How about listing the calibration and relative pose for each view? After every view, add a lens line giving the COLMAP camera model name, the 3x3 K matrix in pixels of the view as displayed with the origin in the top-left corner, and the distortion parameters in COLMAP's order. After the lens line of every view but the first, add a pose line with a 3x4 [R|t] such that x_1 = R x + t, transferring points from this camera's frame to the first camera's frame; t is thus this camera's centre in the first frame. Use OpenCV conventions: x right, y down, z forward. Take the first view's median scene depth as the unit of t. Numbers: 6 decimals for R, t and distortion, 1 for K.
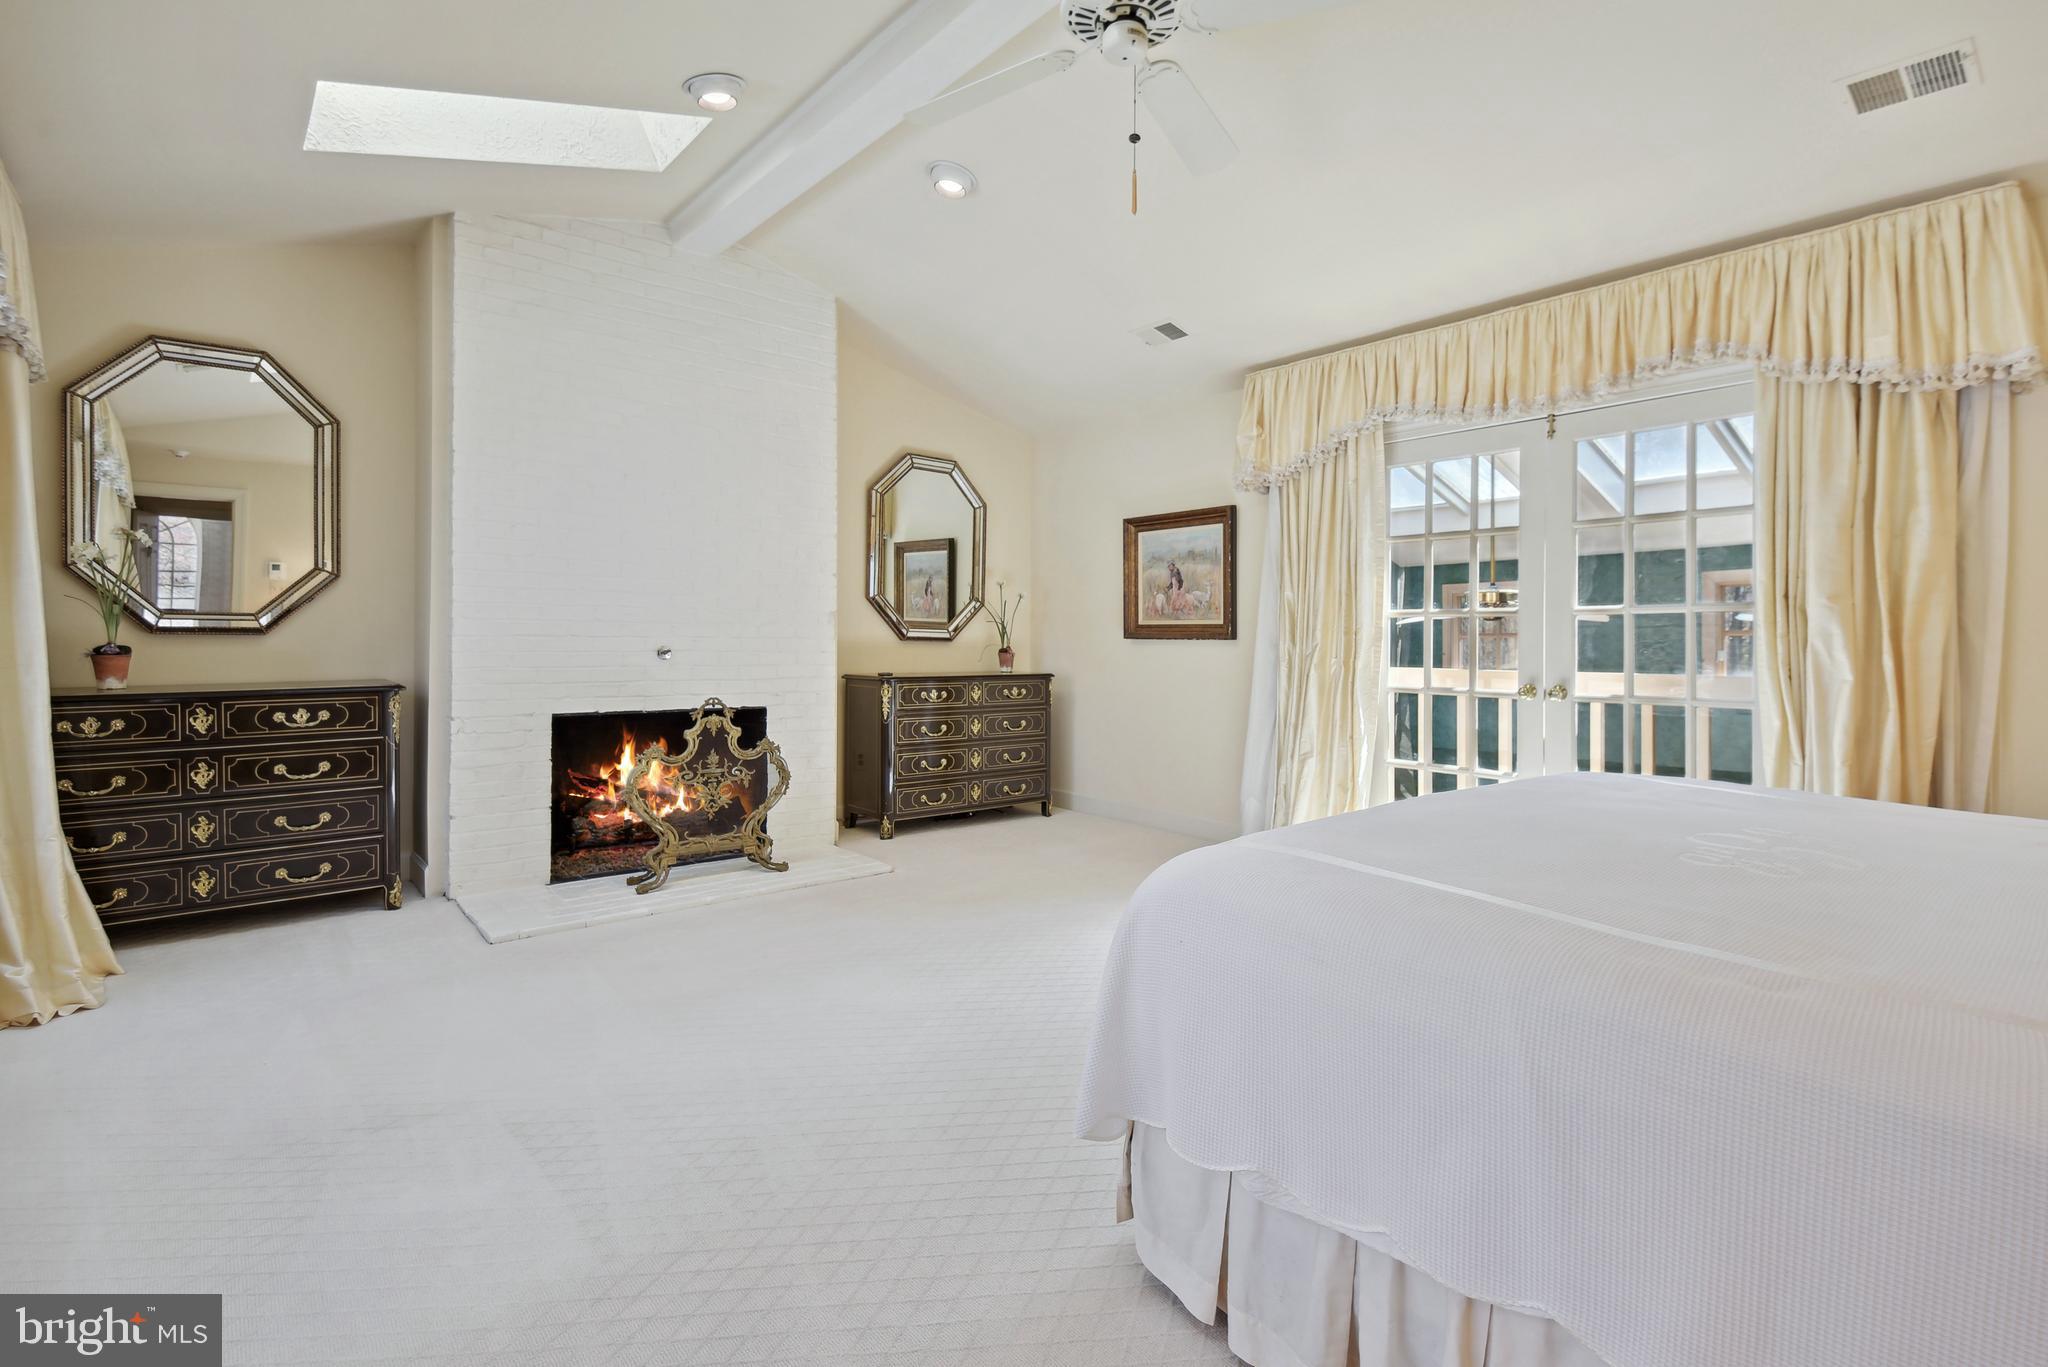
lens RADIAL K [[977.1, 0, 1022.1], [0, 977.1, 636.0], [0, 0, 1]] dist [0.000886, 0.000050]
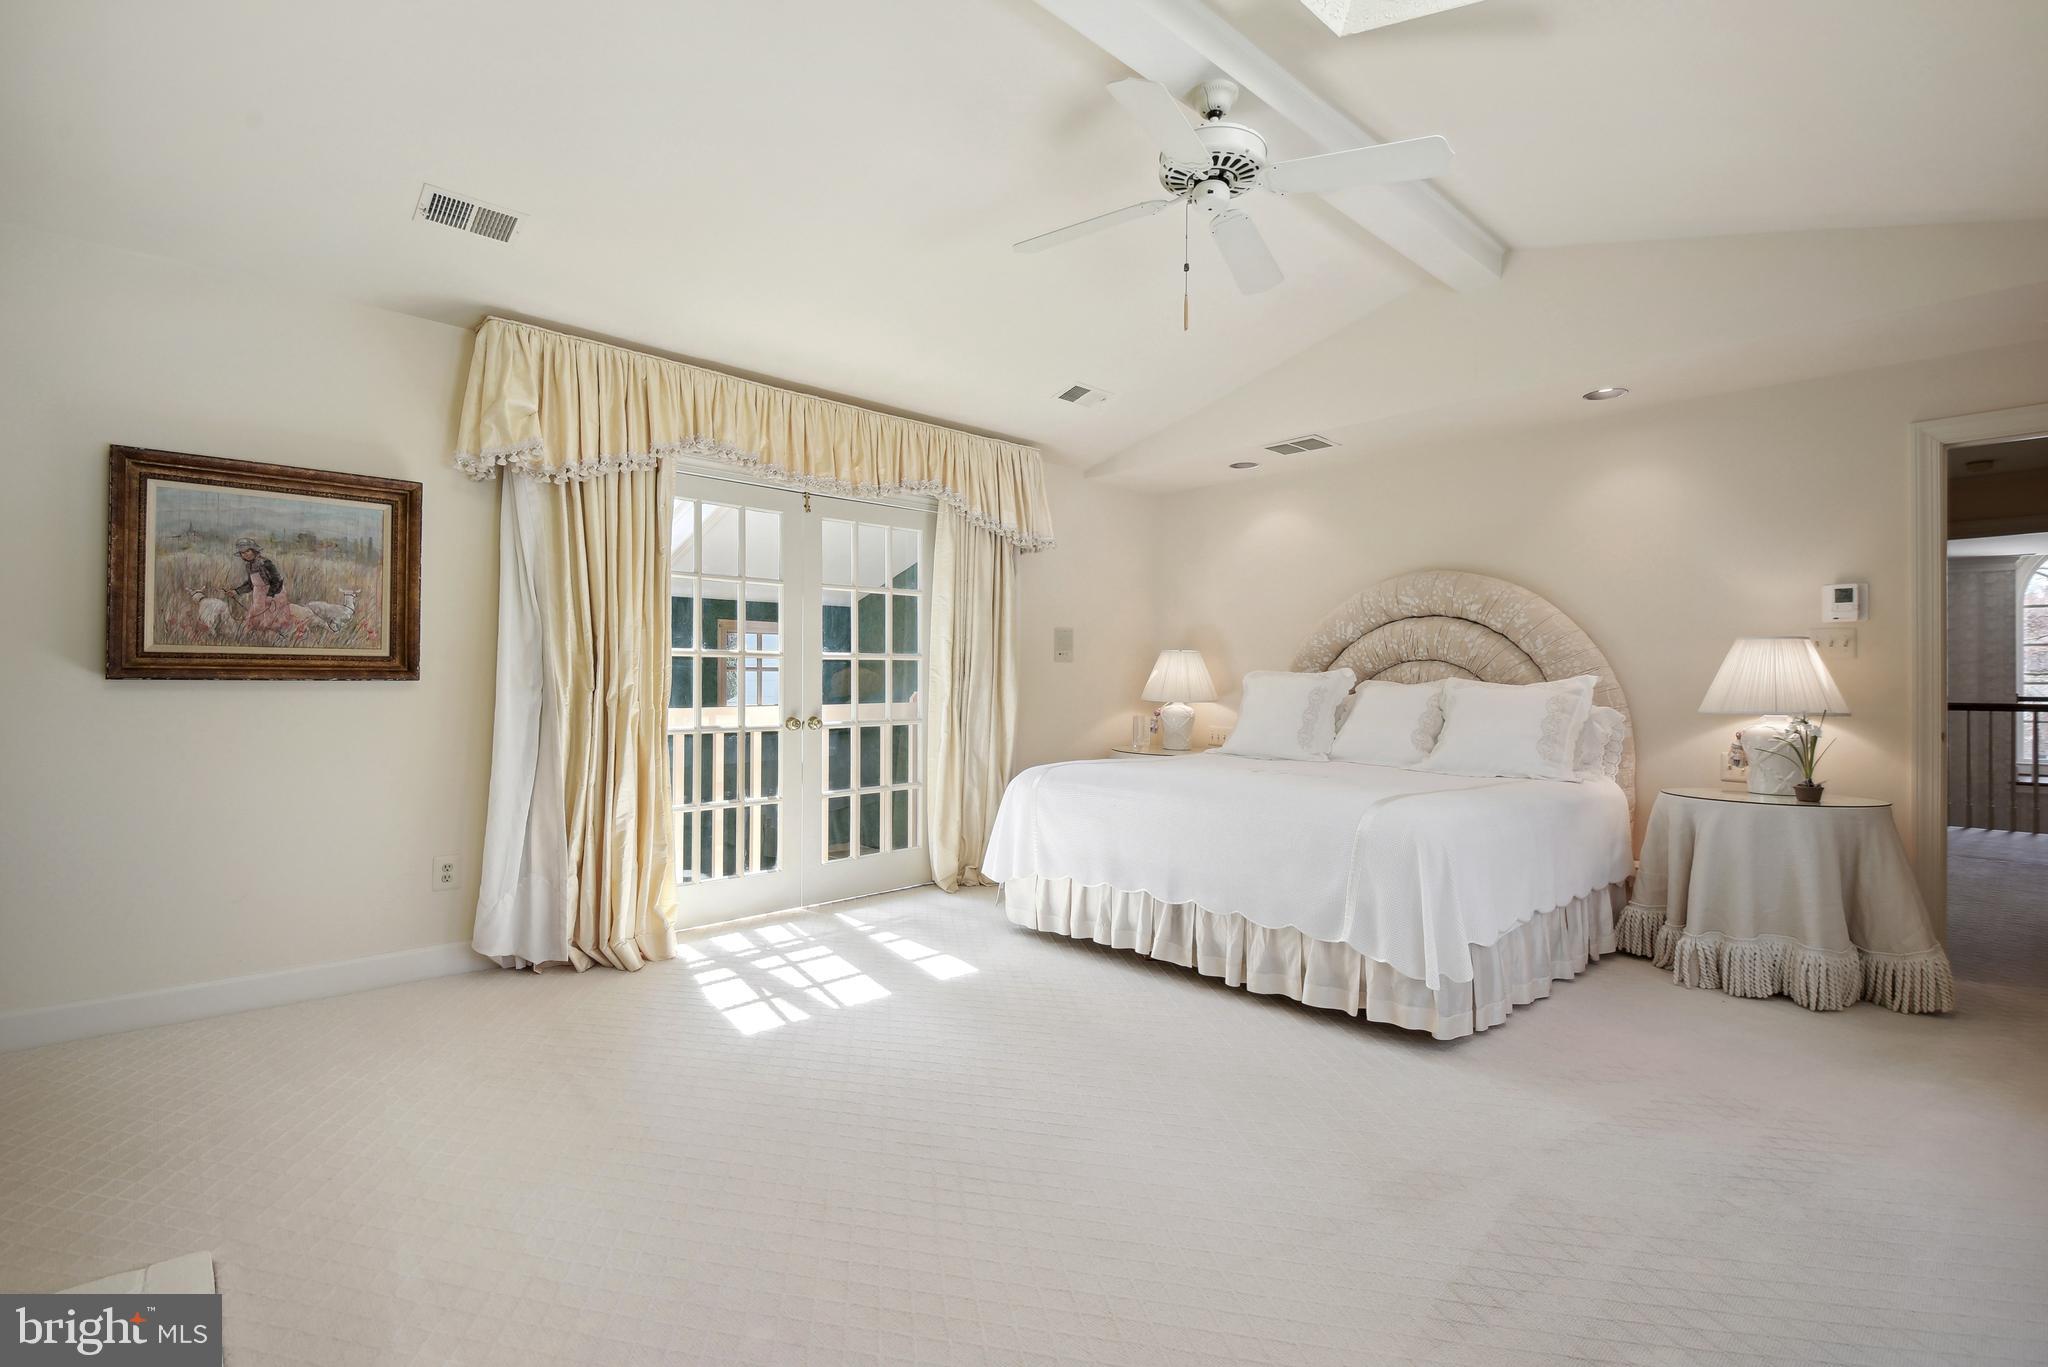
lens RADIAL K [[943.1, 0, 1057.8], [0, 943.1, 676.0], [0, 0, 1]] dist [-0.000133, -0.016400]
pose [[-0.129775, 0.003361, 0.991538, -0.492791], [-0.001736, 0.999992, -0.003617, 0.002621], [-0.991542, -0.002191, -0.129768, 0.640351]]
